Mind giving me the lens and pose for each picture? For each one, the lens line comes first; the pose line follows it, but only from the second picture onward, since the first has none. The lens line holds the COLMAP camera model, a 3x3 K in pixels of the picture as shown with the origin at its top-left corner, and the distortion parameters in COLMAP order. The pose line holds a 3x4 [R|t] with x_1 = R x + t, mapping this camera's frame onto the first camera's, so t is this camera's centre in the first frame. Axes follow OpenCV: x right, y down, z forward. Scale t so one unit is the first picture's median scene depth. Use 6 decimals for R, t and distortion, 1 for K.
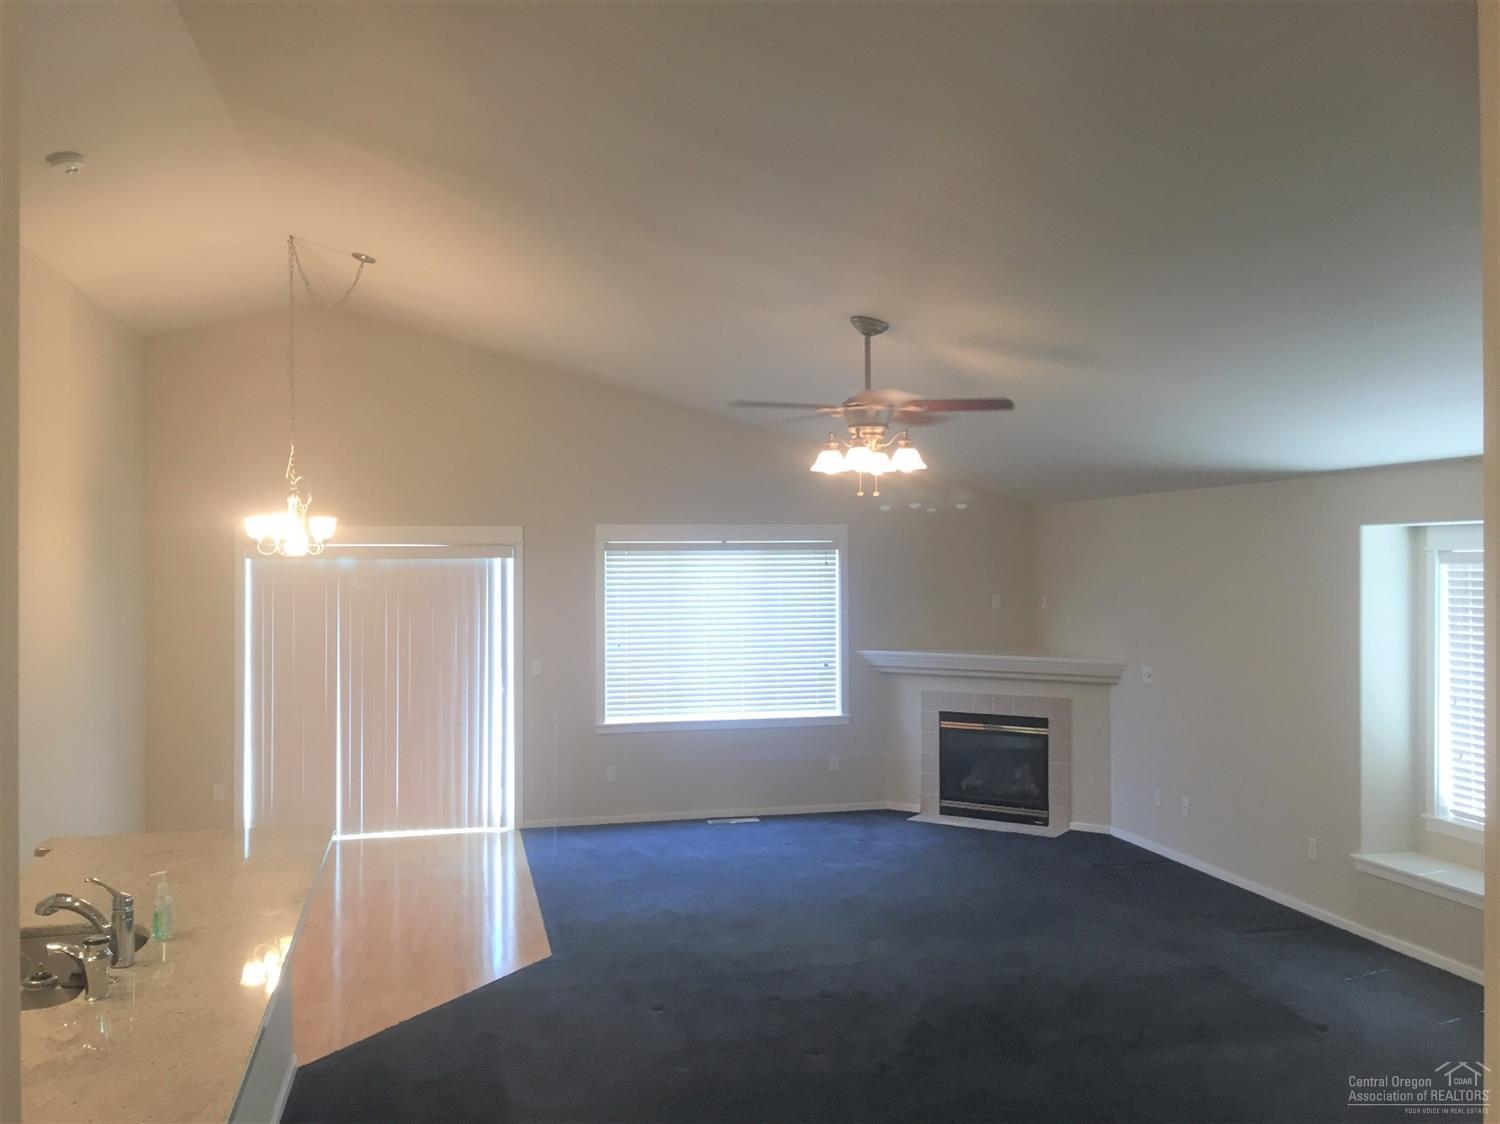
lens RADIAL K [[1267.5, 0, 753.2], [0, 1267.5, 556.1], [0, 0, 1]] dist [0.015826, 0.008485]
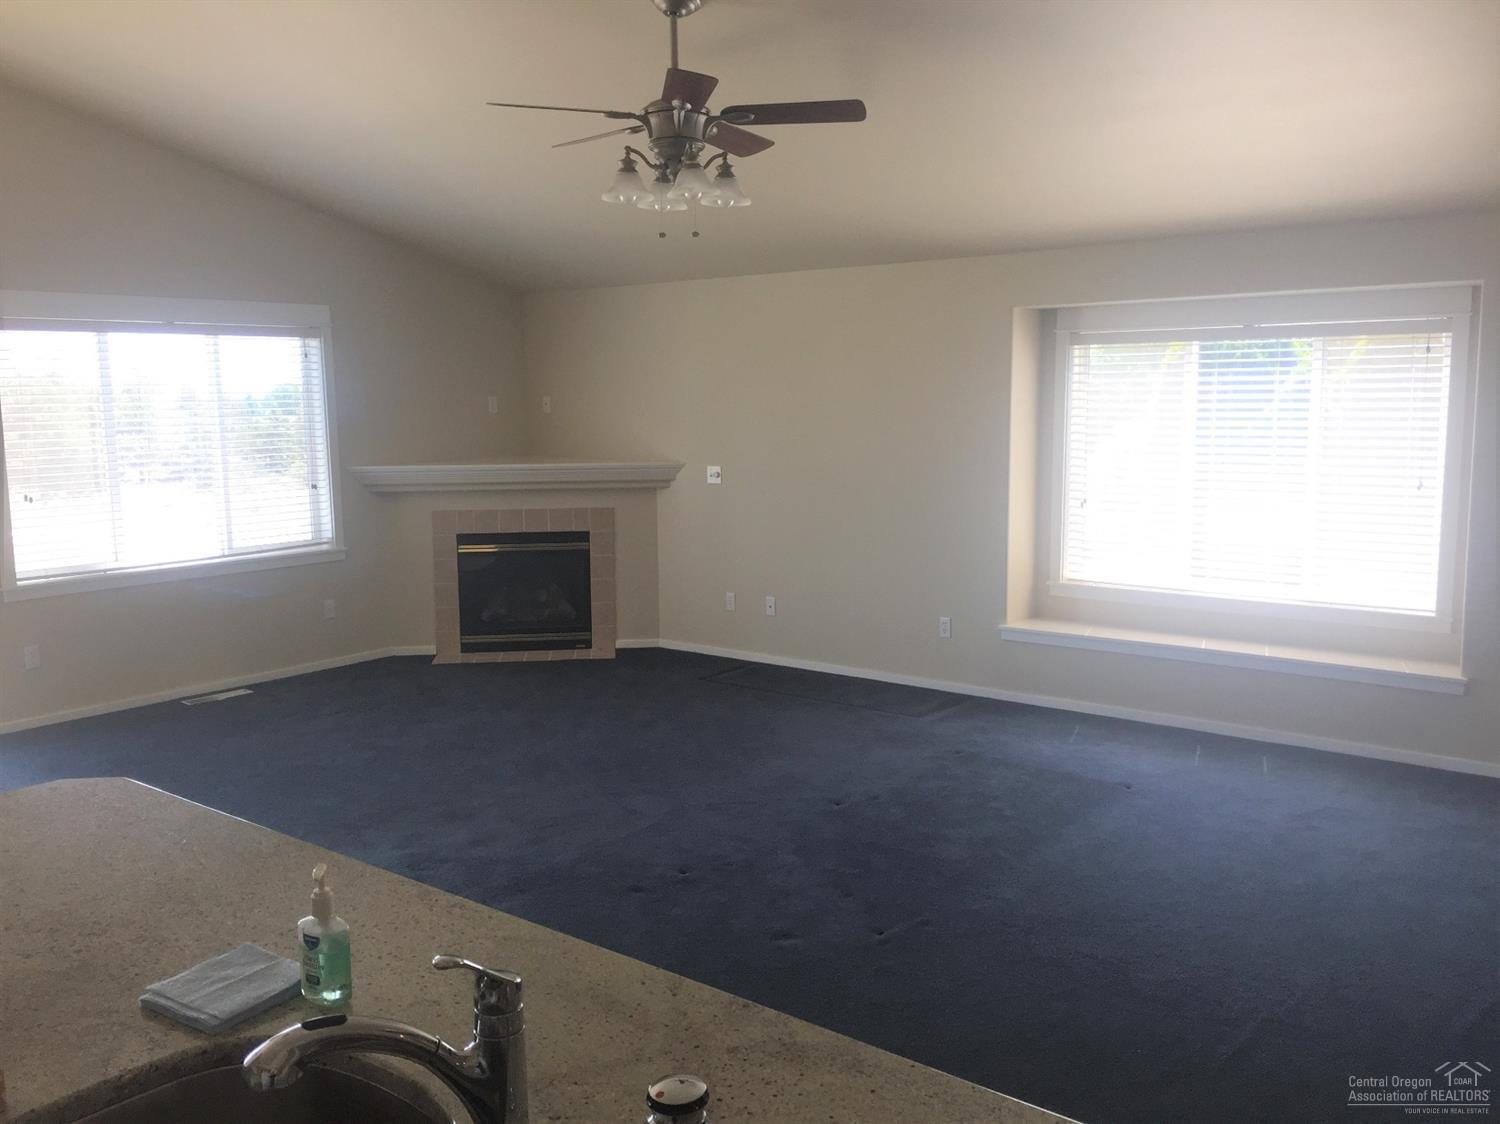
lens RADIAL K [[1267.5, 0, 750.6], [0, 1267.5, 574.2], [0, 0, 1]] dist [0.015826, 0.008485]
pose [[0.784617, -0.095633, 0.612560, -0.232692], [0.004828, 0.988944, 0.148210, 0.024770], [-0.619962, -0.113330, 0.776404, 0.223778]]
